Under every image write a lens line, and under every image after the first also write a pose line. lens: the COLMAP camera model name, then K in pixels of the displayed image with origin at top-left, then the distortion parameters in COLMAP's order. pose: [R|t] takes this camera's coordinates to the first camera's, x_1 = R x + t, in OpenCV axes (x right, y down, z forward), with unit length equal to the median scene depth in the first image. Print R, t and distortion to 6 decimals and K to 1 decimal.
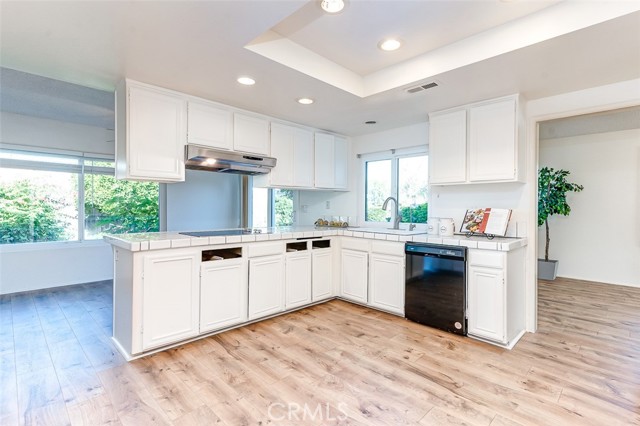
lens RADIAL K [[305.3, 0, 320.3], [0, 305.3, 208.7], [0, 0, 1]] dist [0.010002, -0.002540]
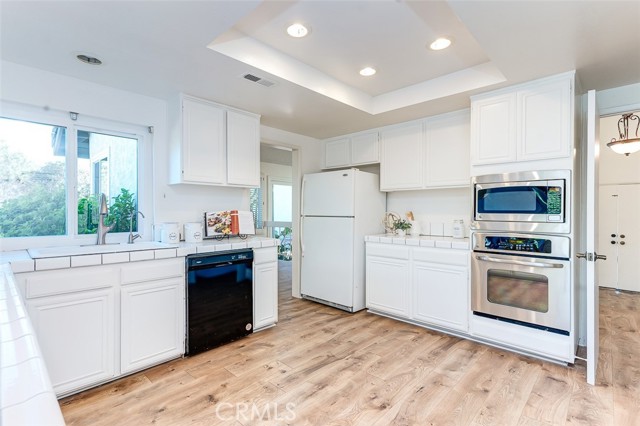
lens RADIAL K [[305.3, 0, 321.4], [0, 305.3, 213.8], [0, 0, 1]] dist [0.010002, -0.002540]
pose [[-0.033989, -0.017265, 0.999273, -0.623816], [0.003811, 0.999841, 0.017405, -0.009451], [-0.999415, 0.004400, -0.033917, 0.882235]]
